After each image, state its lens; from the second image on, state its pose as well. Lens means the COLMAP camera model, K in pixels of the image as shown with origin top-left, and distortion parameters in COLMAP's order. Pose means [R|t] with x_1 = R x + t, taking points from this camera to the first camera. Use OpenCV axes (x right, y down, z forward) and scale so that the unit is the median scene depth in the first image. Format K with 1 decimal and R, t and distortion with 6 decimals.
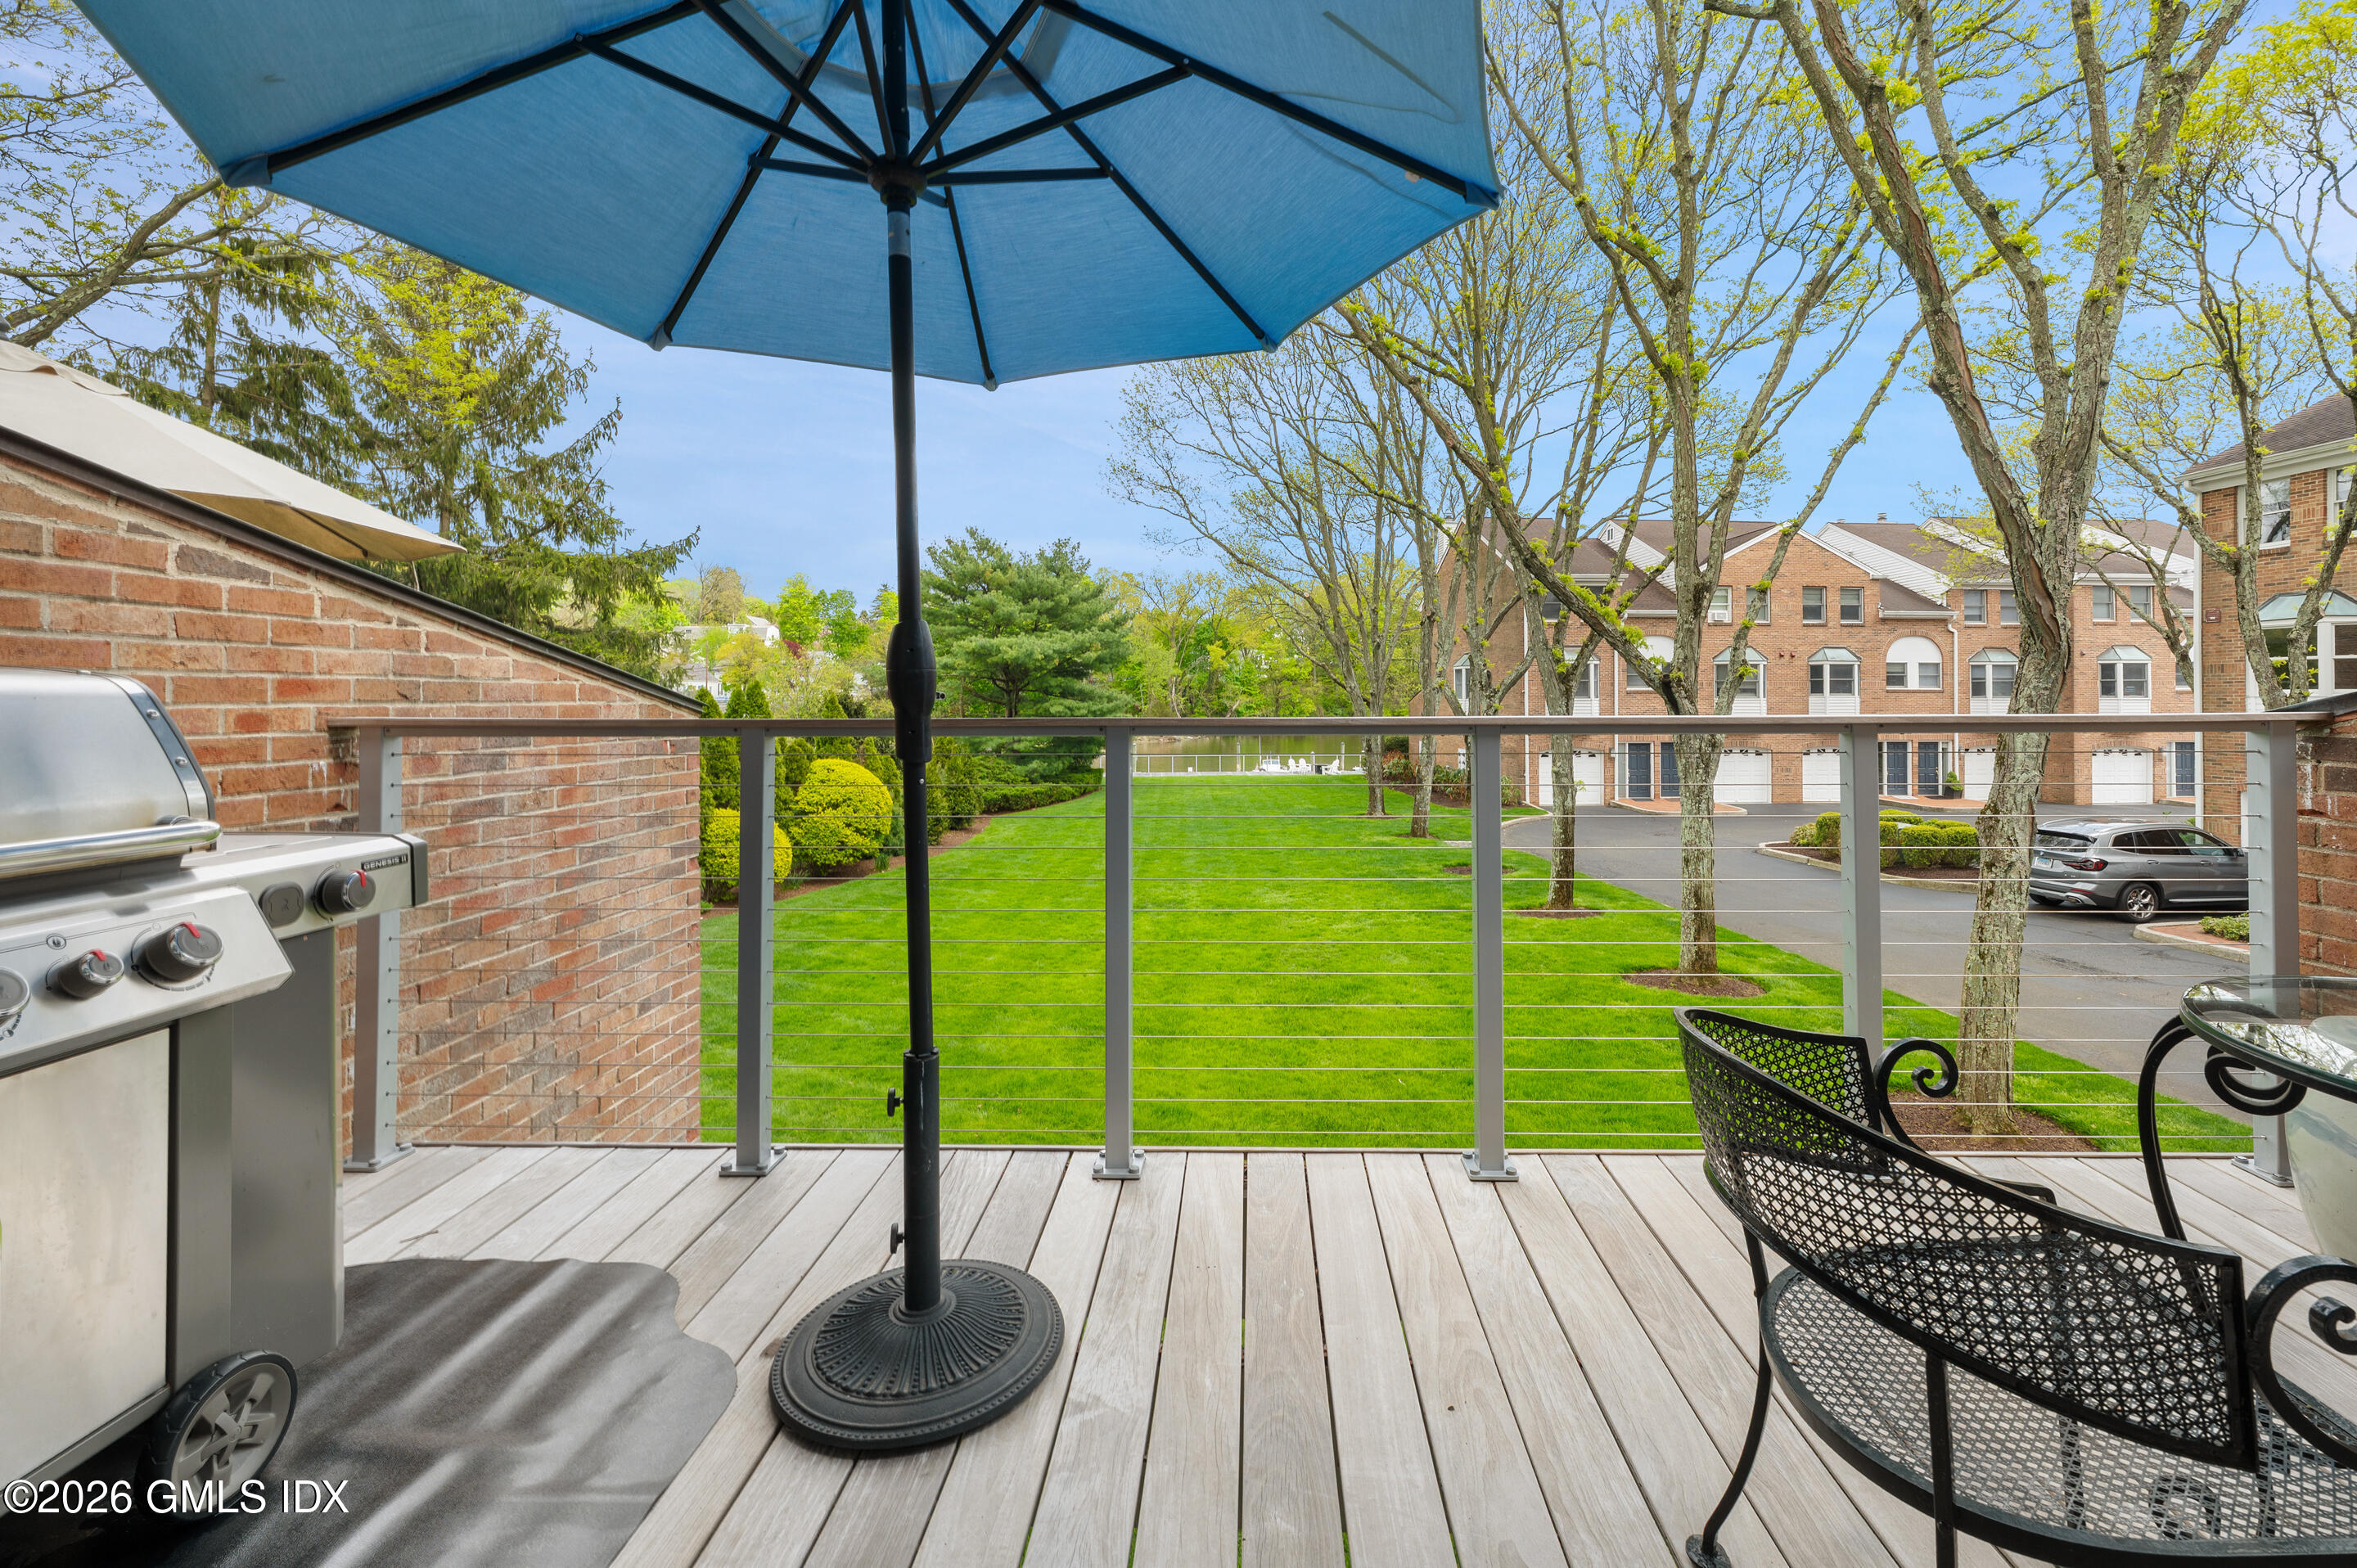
lens RADIAL K [[985.7, 0, 1212.4], [0, 985.7, 789.8], [0, 0, 1]] dist [-0.002090, -0.000221]
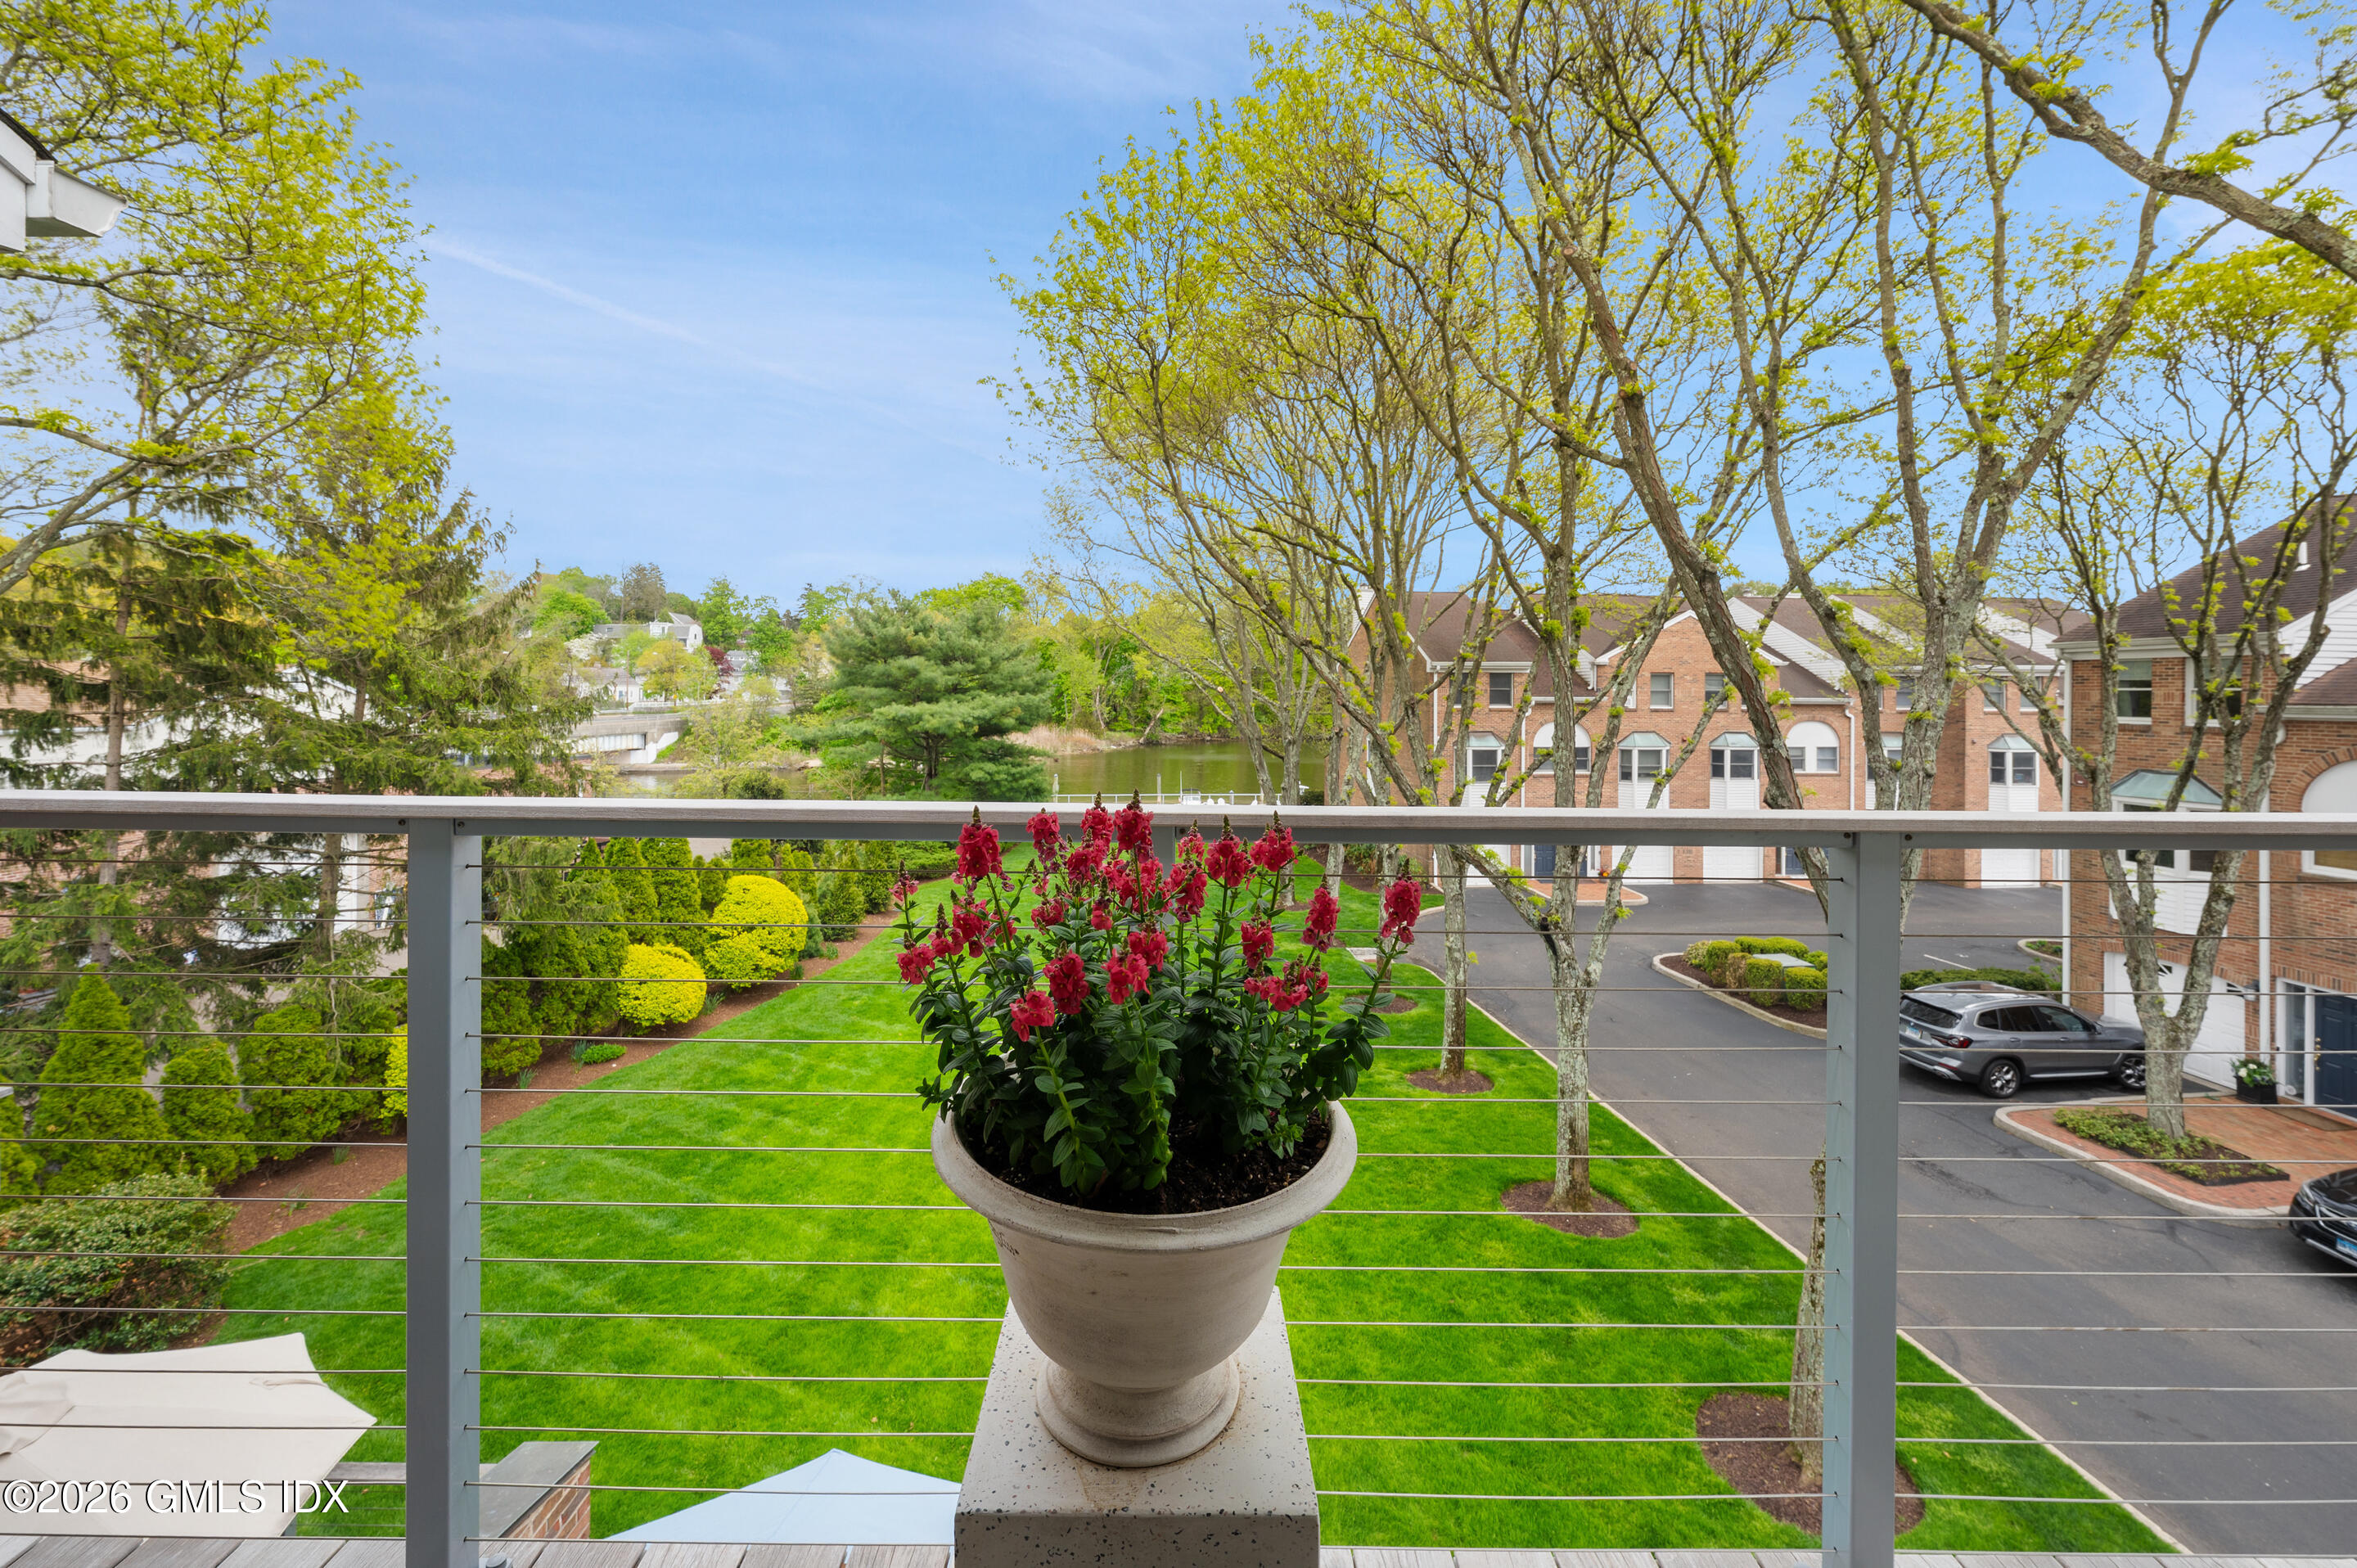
lens RADIAL K [[982.8, 0, 1157.9], [0, 982.8, 777.9], [0, 0, 1]] dist [0.001110, -0.000021]
pose [[0.999746, 0.010169, 0.020103, 0.014910], [-0.010170, 0.999948, -0.000035, -0.143393], [-0.020102, -0.000169, 0.999798, -0.020449]]
